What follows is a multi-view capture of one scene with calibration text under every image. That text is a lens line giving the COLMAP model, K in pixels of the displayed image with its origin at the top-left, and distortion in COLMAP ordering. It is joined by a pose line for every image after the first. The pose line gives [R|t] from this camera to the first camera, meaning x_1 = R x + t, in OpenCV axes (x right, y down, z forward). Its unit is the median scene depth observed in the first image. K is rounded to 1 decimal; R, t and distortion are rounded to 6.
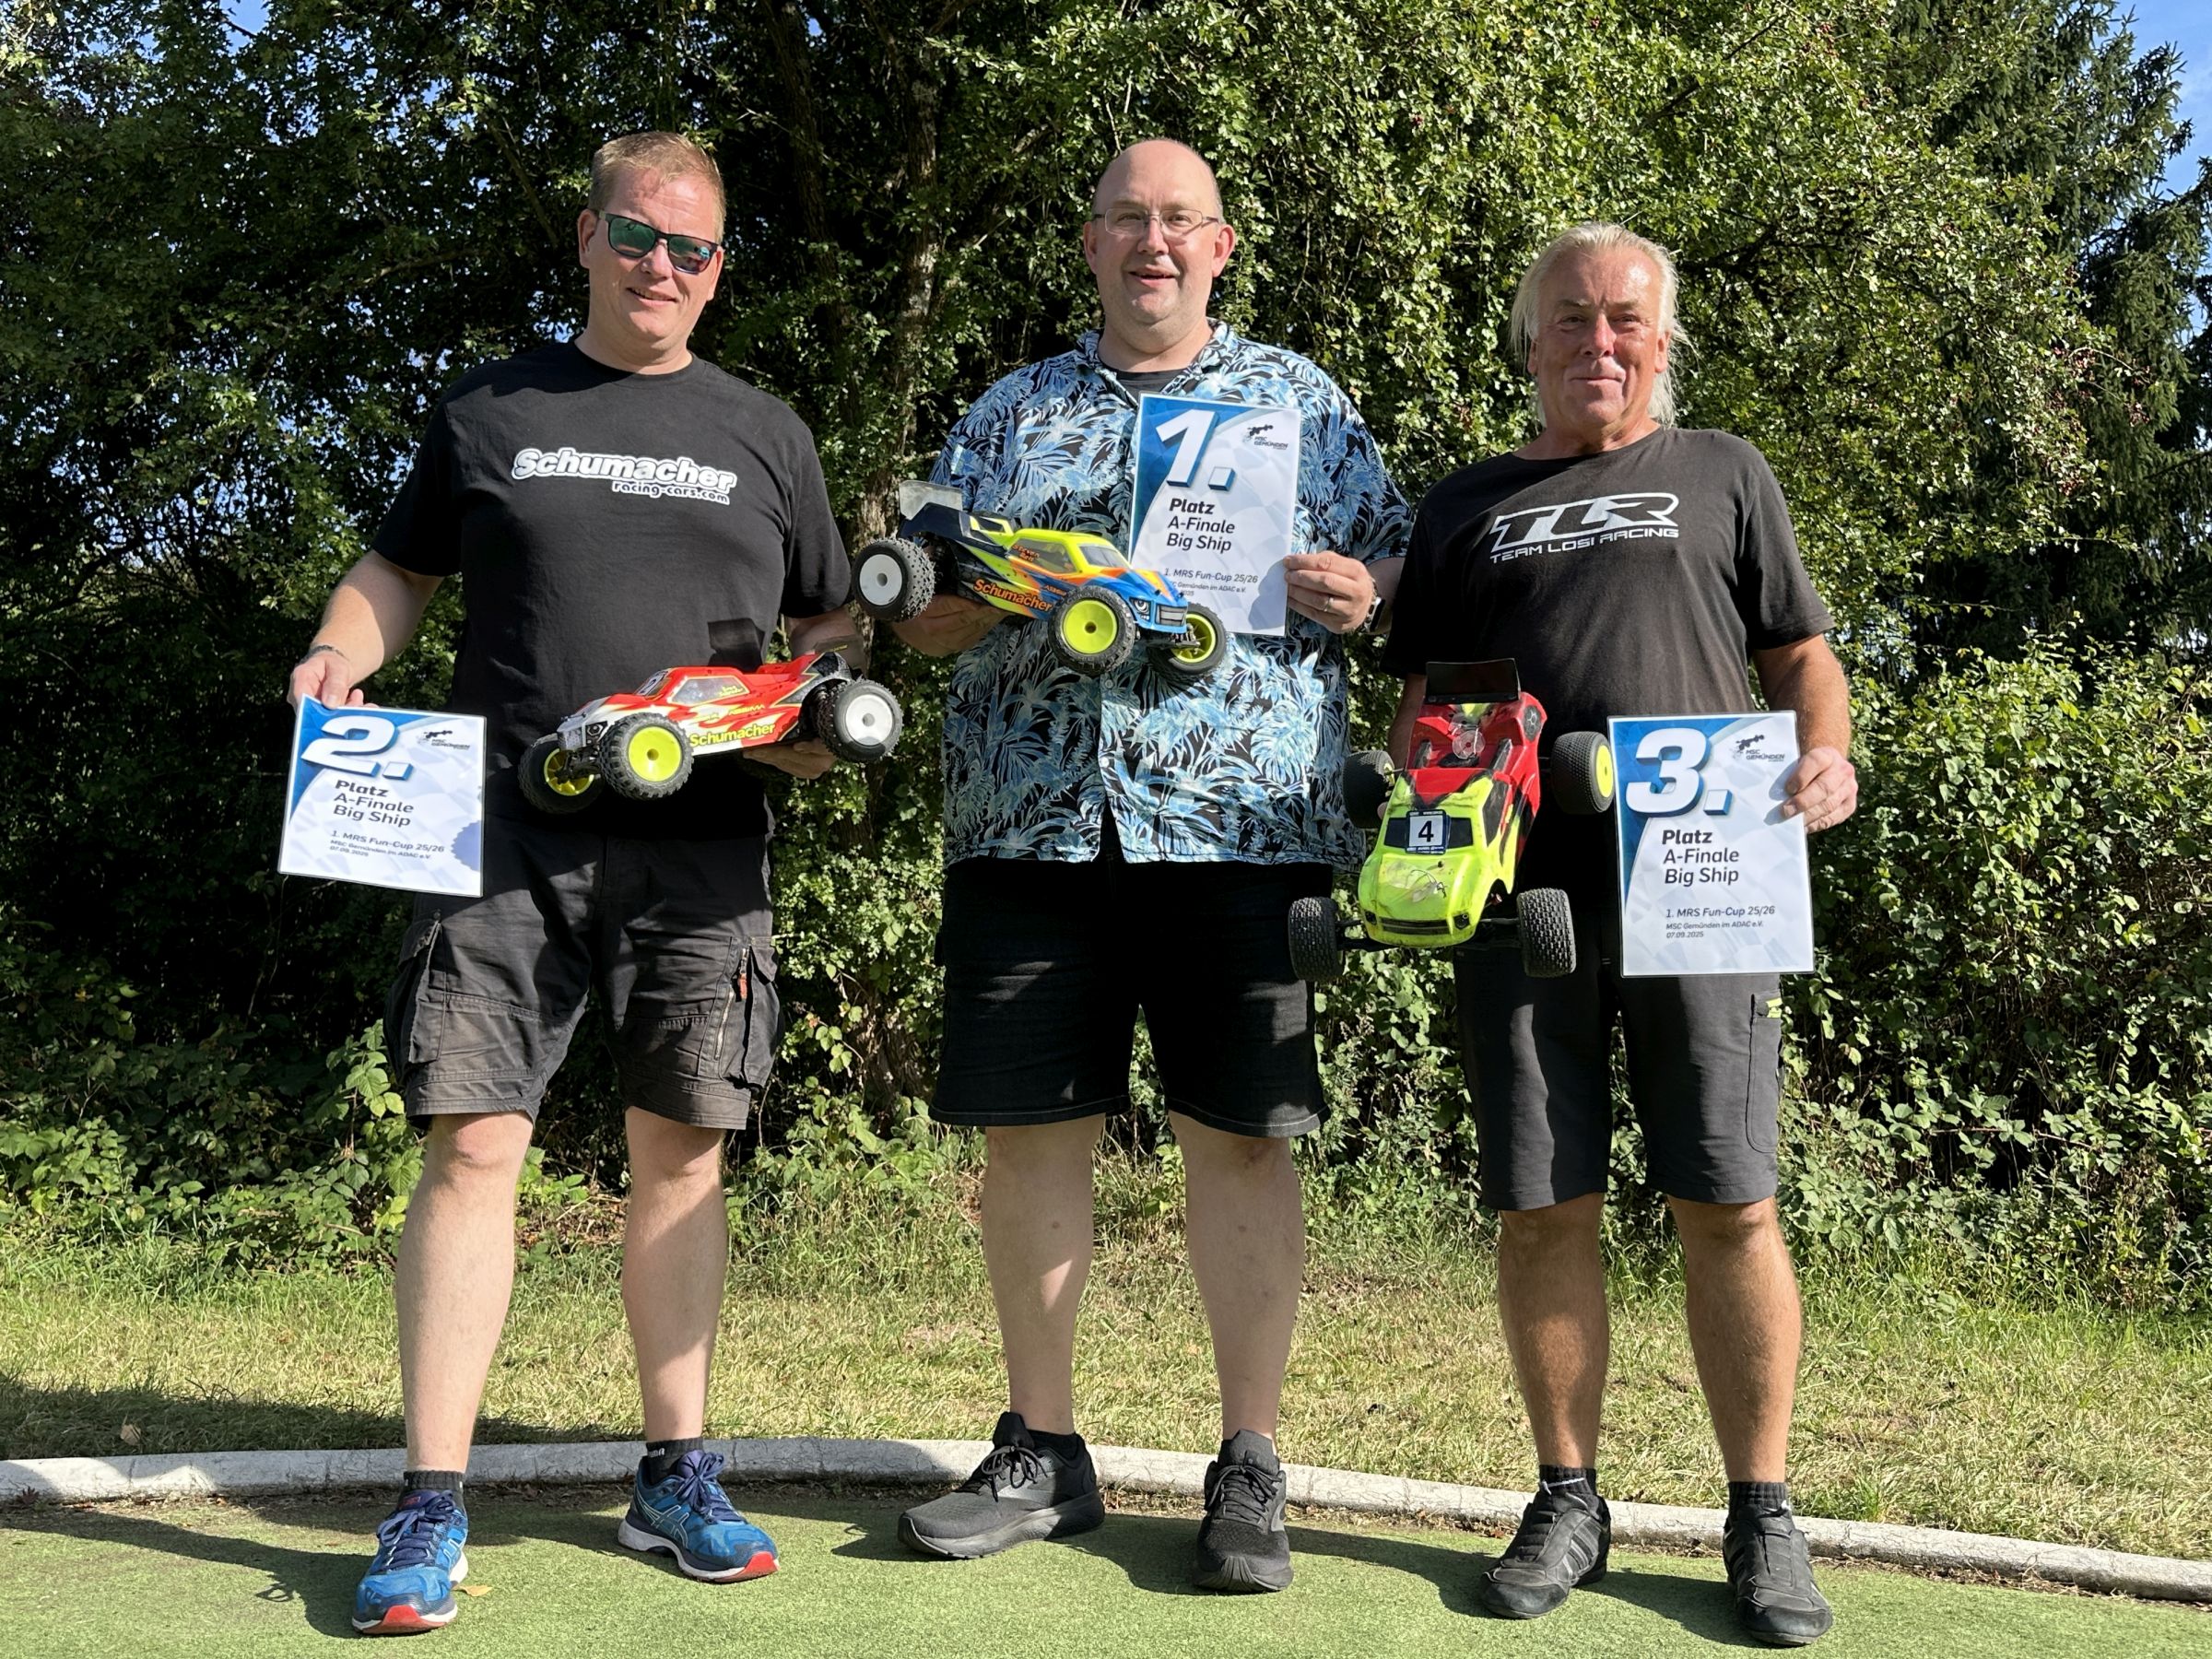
lens RADIAL K [[2068.9, 0, 1096.8], [0, 2068.9, 826.7], [0, 0, 1]] dist [0.009607, 0.000000]
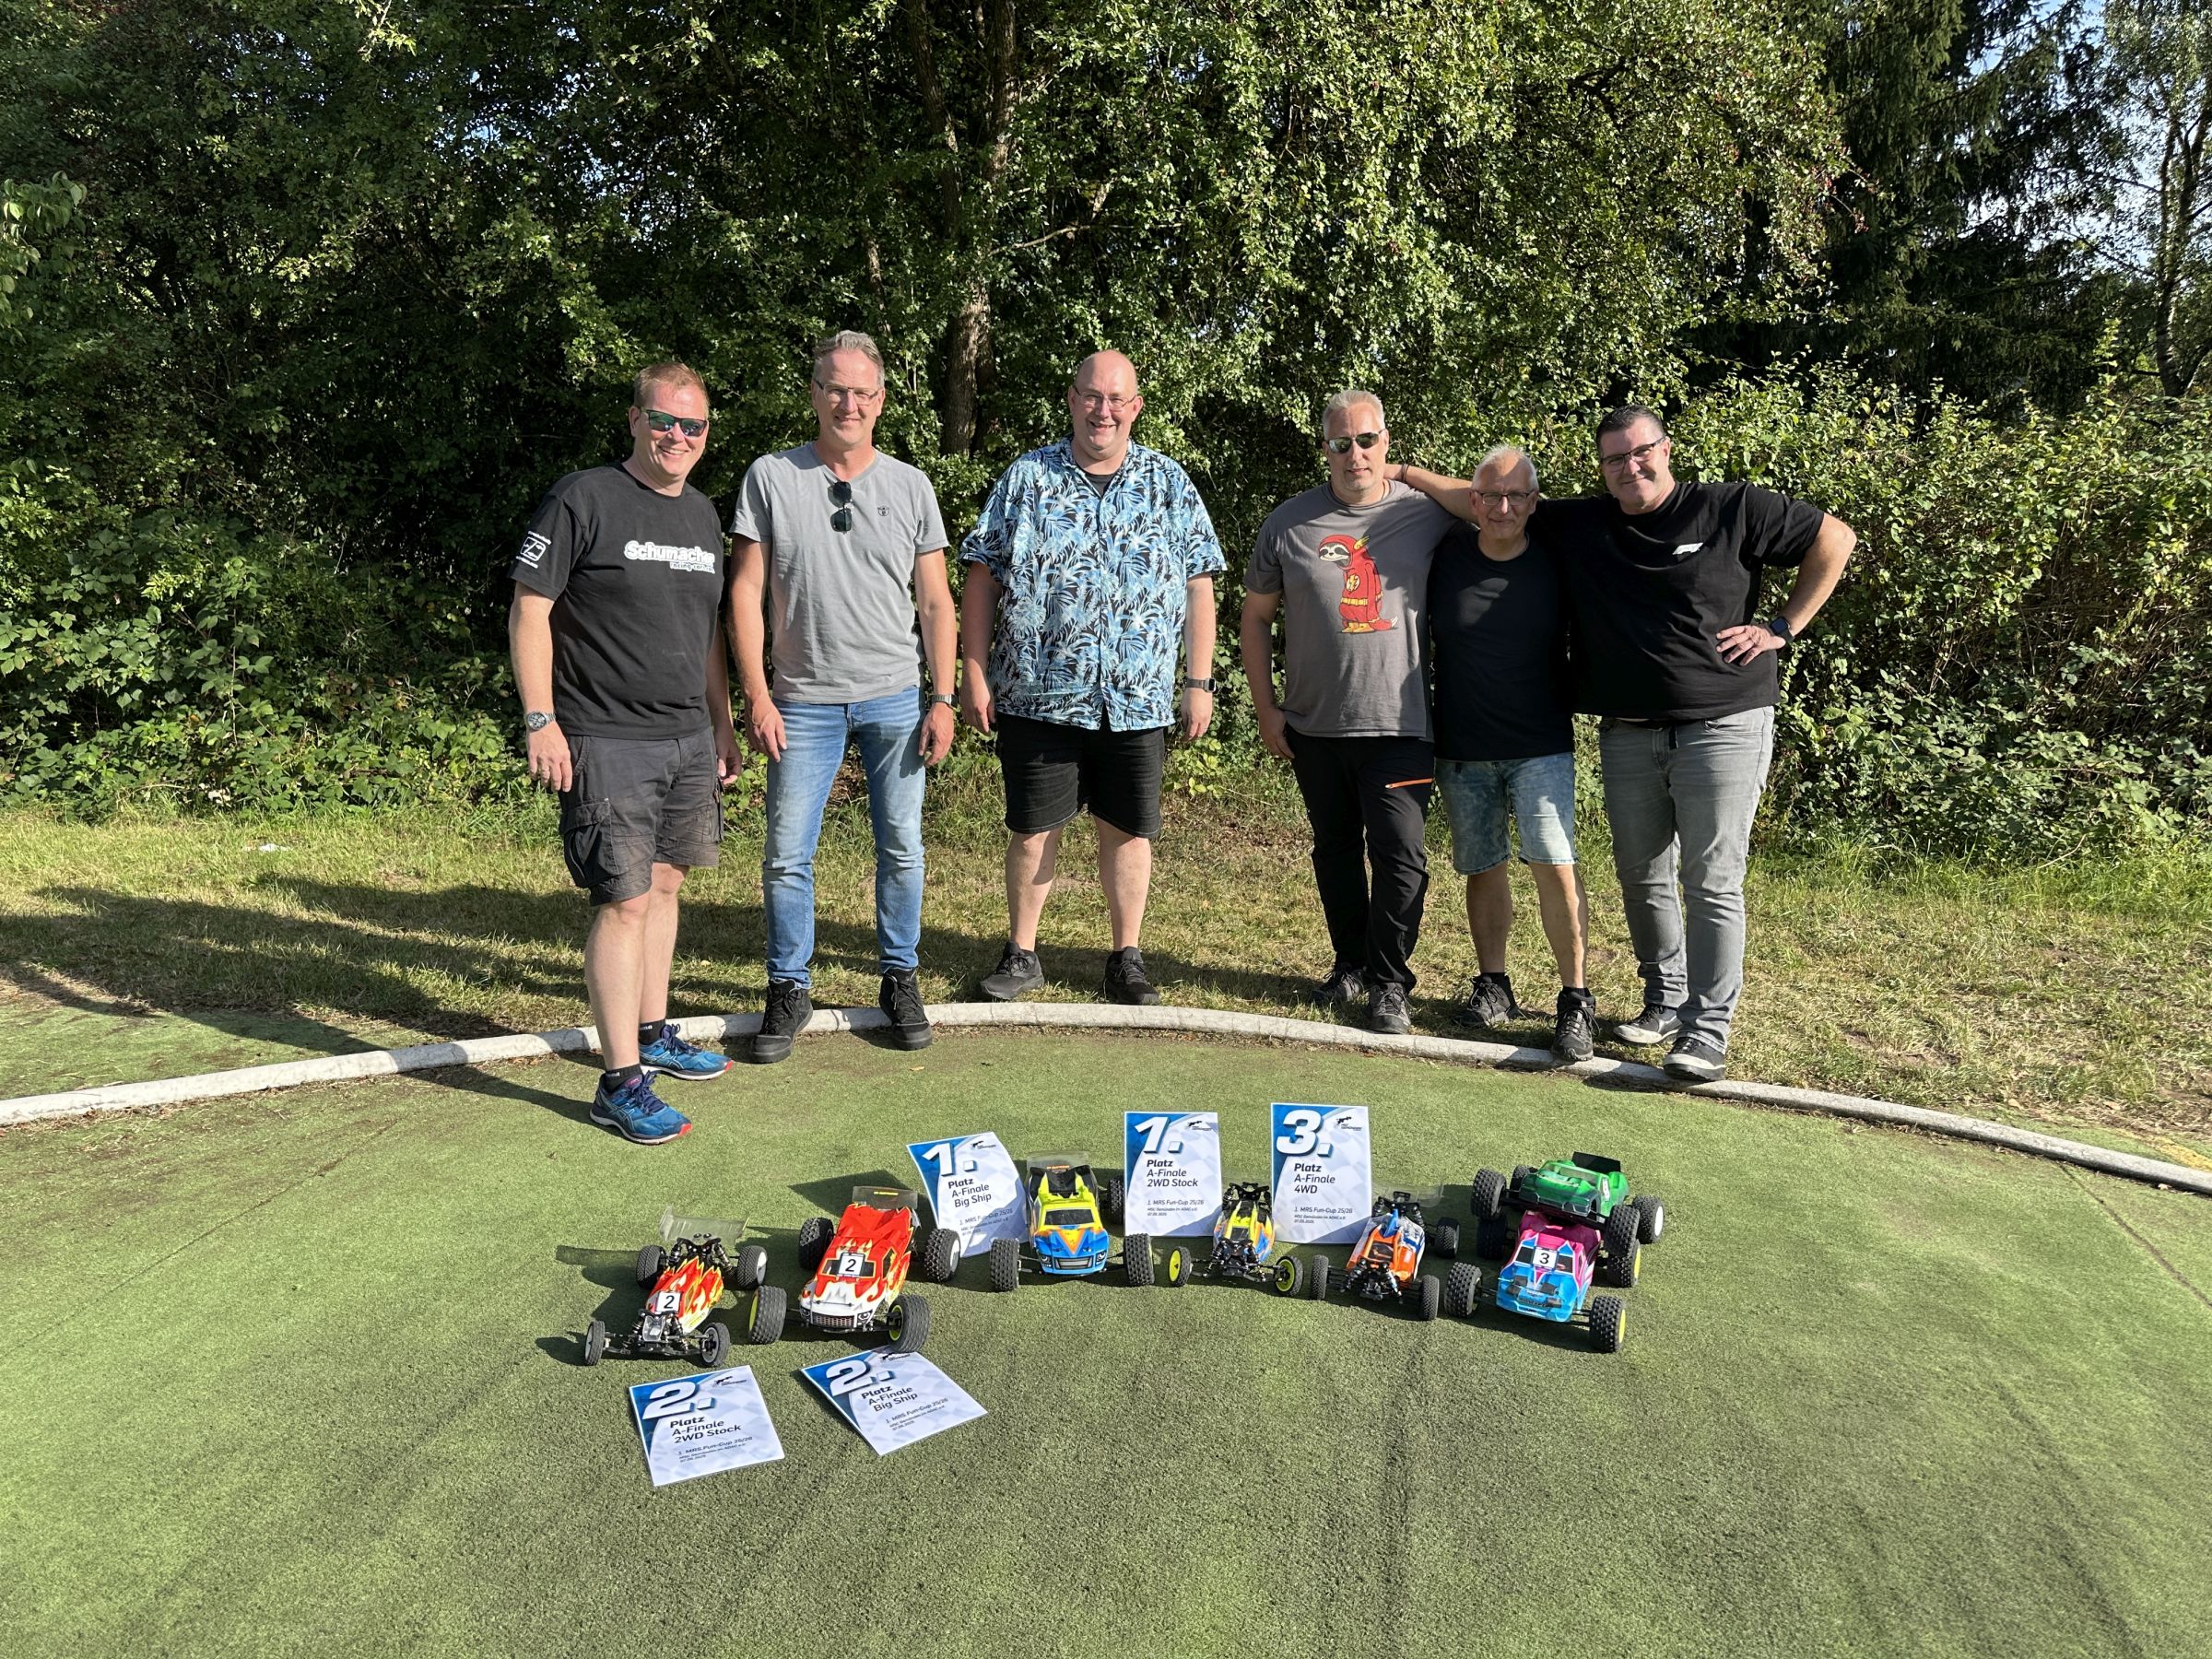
lens RADIAL K [[1571.8, 0, 1112.7], [0, 1571.8, 850.1], [0, 0, 1]] dist [0.017124, -0.021941]
pose [[0.999695, -0.006466, 0.023847, -0.044746], [-0.001521, 0.947219, 0.320582, -0.147895], [-0.024661, -0.320521, 0.946920, -0.160543]]
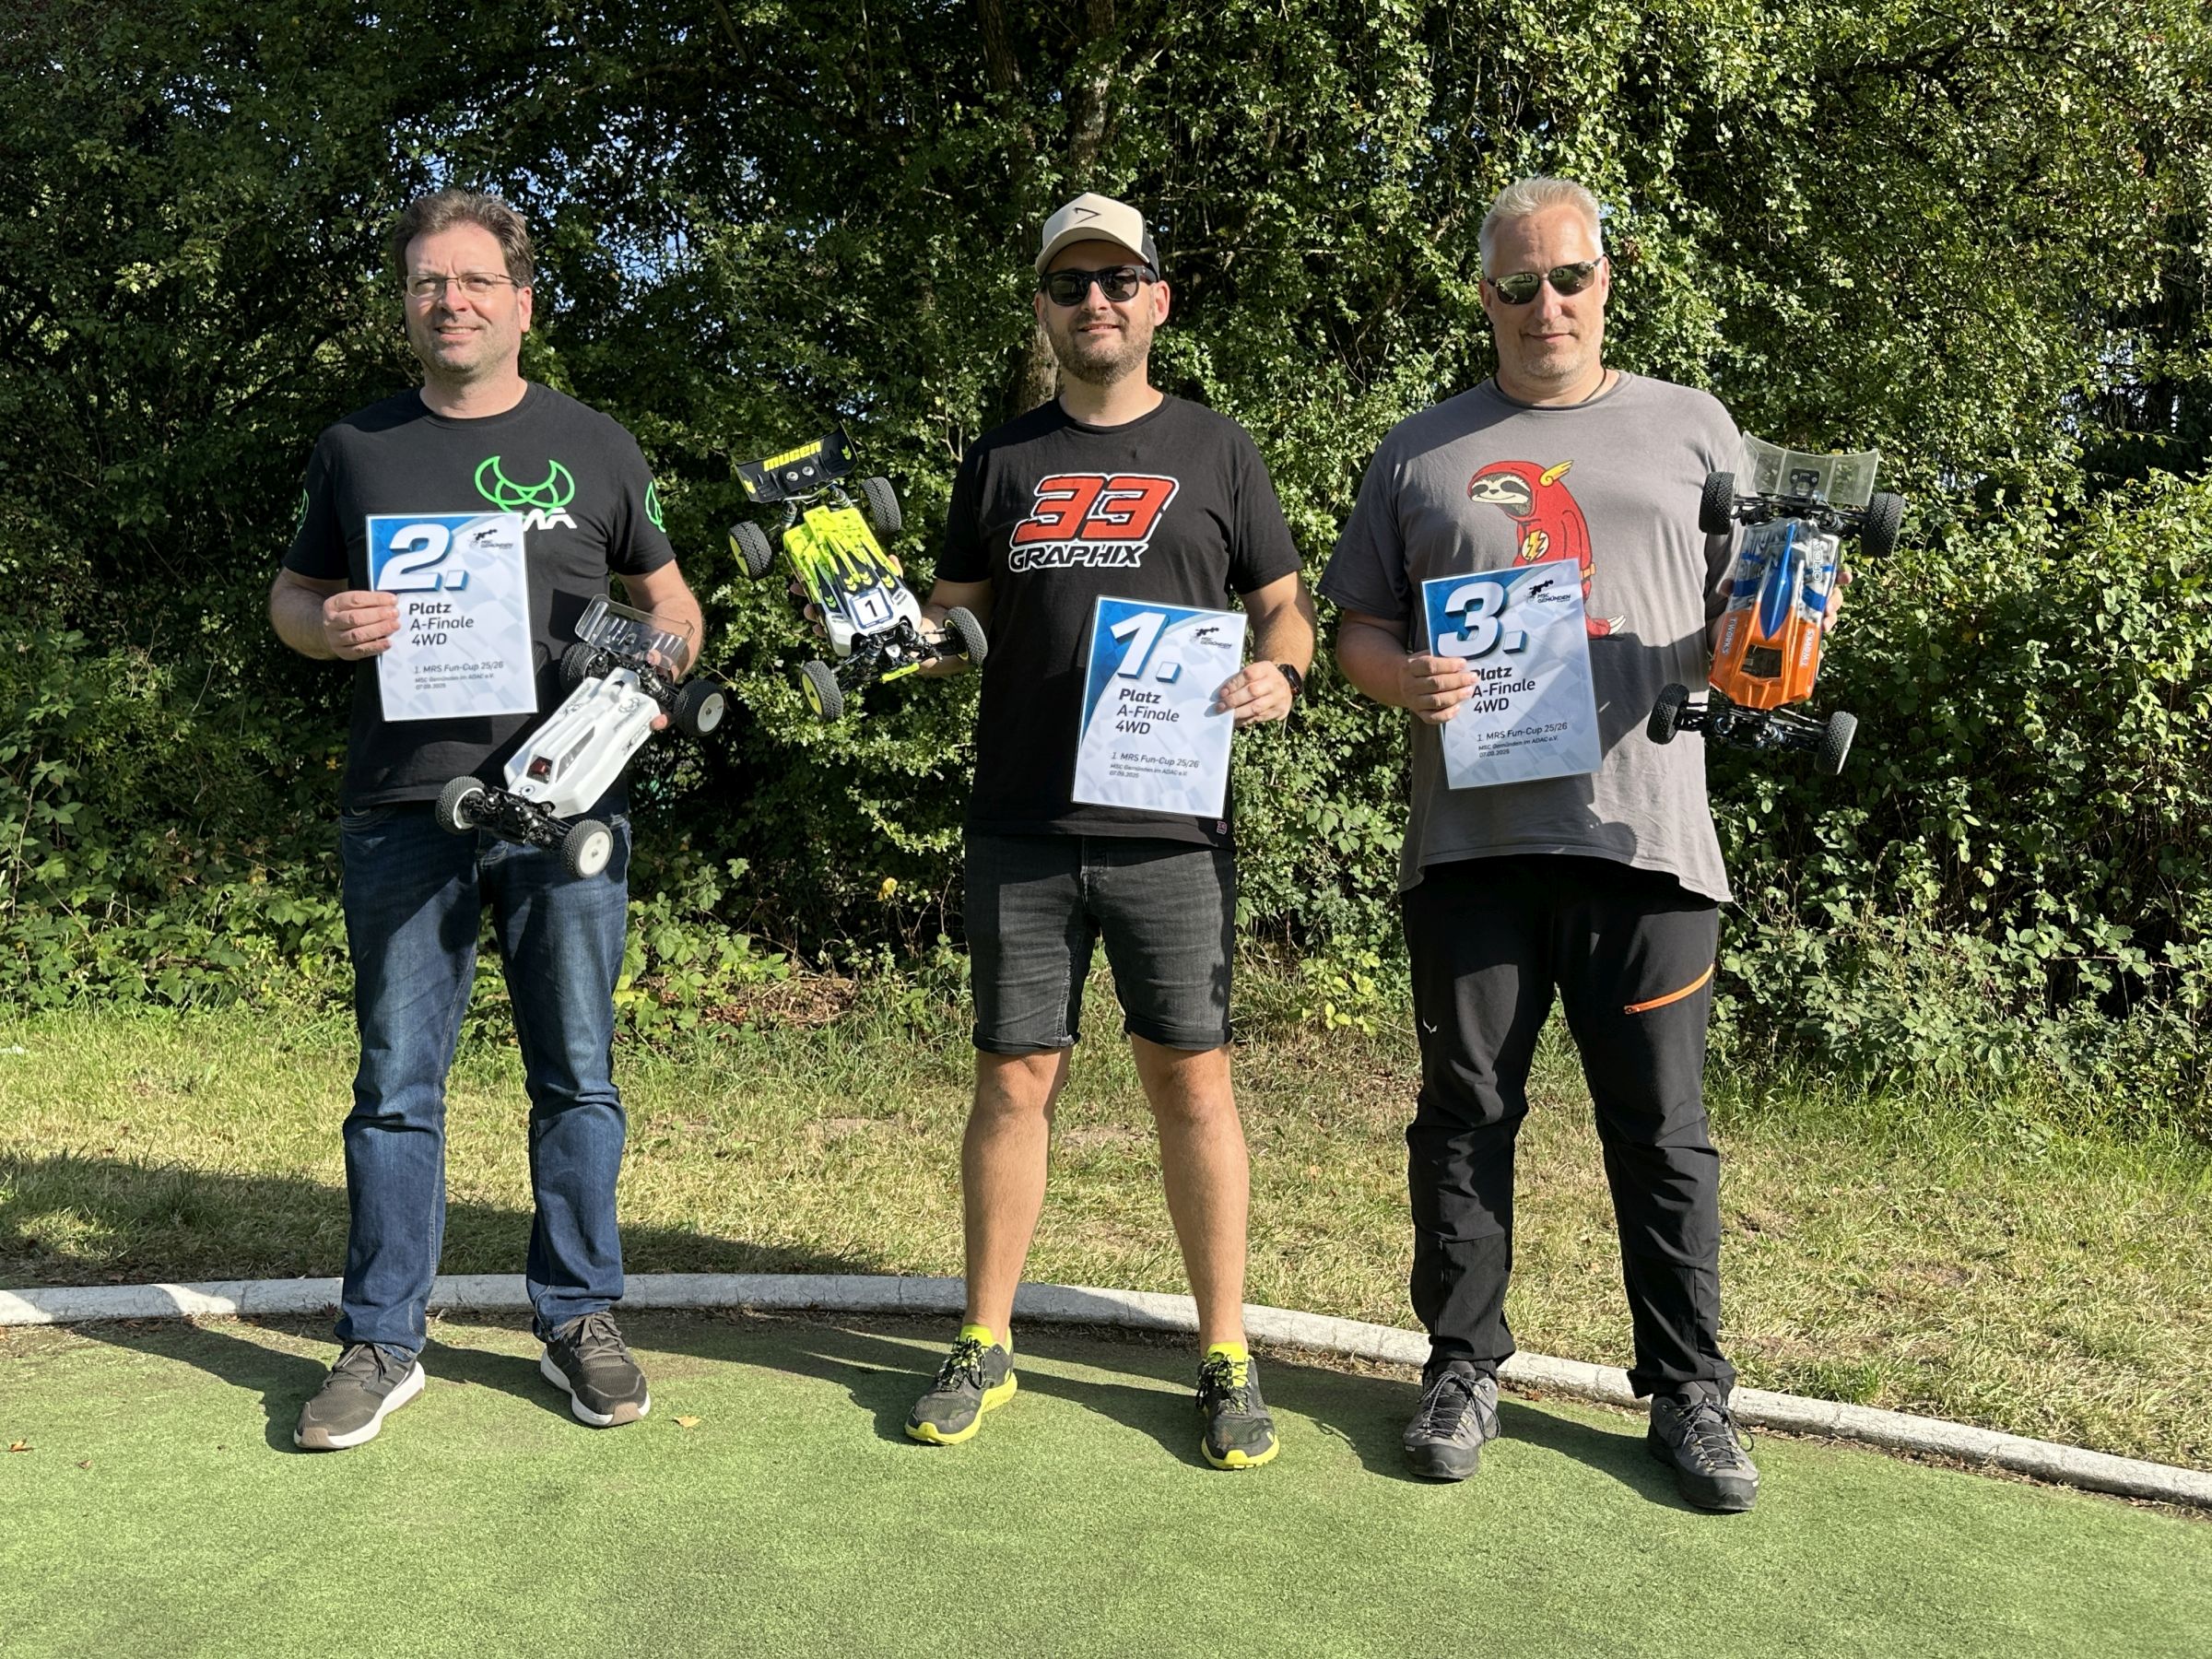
lens RADIAL K [[2068.9, 0, 1132.5], [0, 2068.9, 833.1], [0, 0, 1]] dist [0.009607, 0.000000]
pose [[0.996470, 0.023322, -0.080641, 0.023255], [-0.010880, 0.988411, 0.151414, -0.066899], [0.083238, -0.150002, 0.985176, -0.056142]]
